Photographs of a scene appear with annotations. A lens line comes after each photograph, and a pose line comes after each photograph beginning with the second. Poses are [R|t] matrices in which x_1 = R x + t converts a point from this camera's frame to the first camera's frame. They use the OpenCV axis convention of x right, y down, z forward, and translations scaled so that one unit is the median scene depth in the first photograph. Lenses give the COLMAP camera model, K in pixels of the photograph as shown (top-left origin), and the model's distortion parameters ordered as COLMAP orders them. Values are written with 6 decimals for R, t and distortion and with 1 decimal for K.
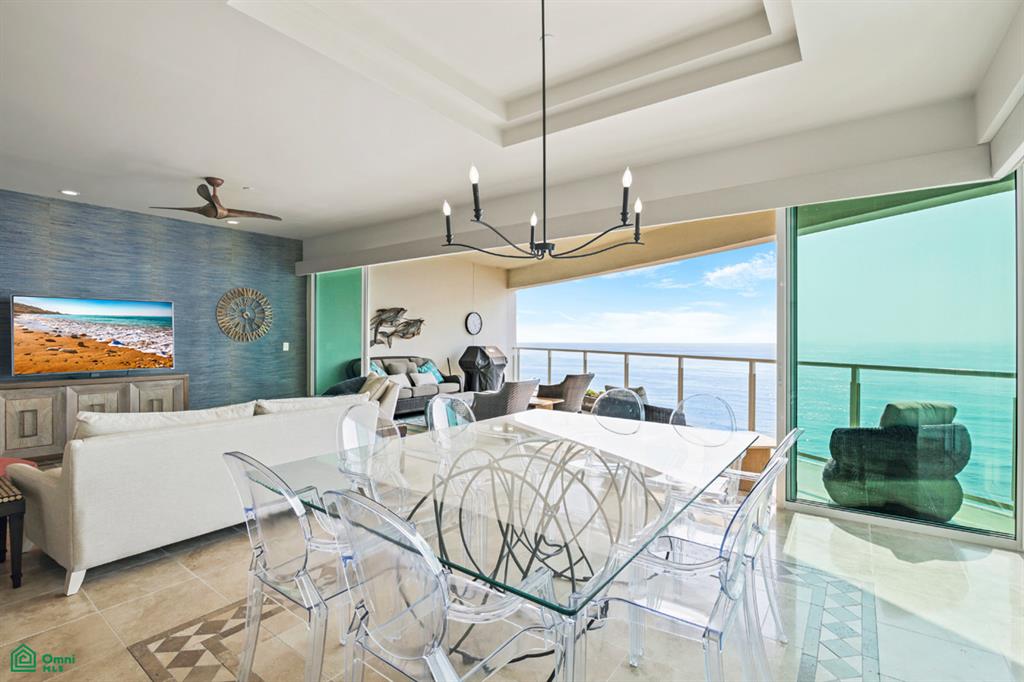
lens RADIAL K [[477.2, 0, 512.0], [0, 477.2, 341.0], [0, 0, 1]] dist [-0.003663, -0.001213]
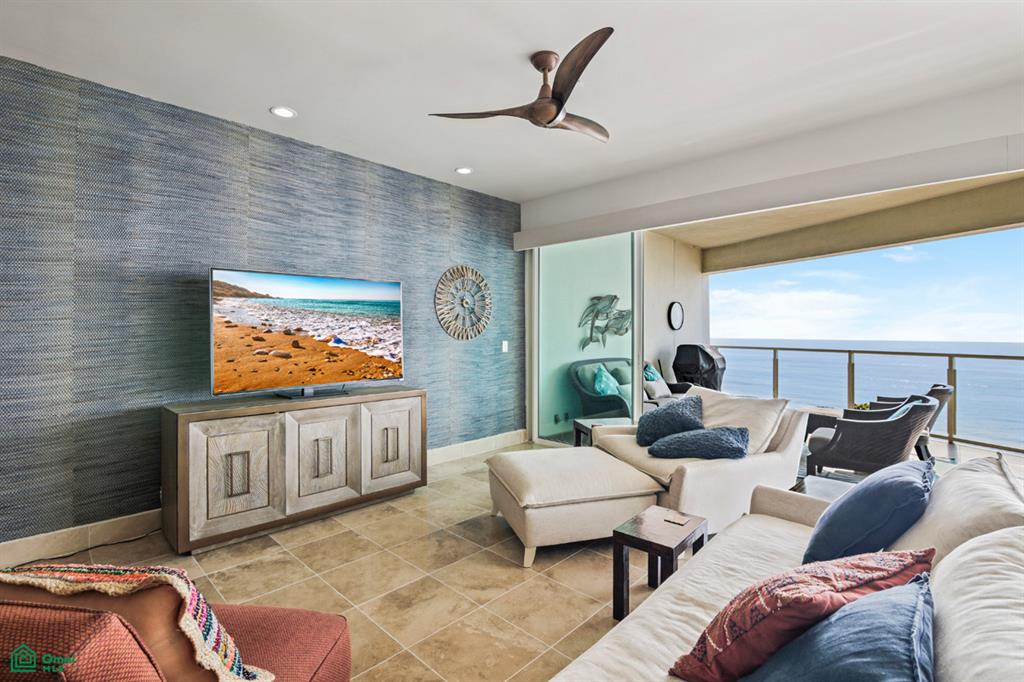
lens RADIAL K [[467.8, 0, 513.2], [0, 467.8, 336.8], [0, 0, 1]] dist [-0.018825, -0.000671]
pose [[0.991470, -0.009457, -0.129988, -0.407811], [0.008515, 0.999933, -0.007799, 0.002966], [0.130053, 0.006626, 0.991485, 0.313792]]
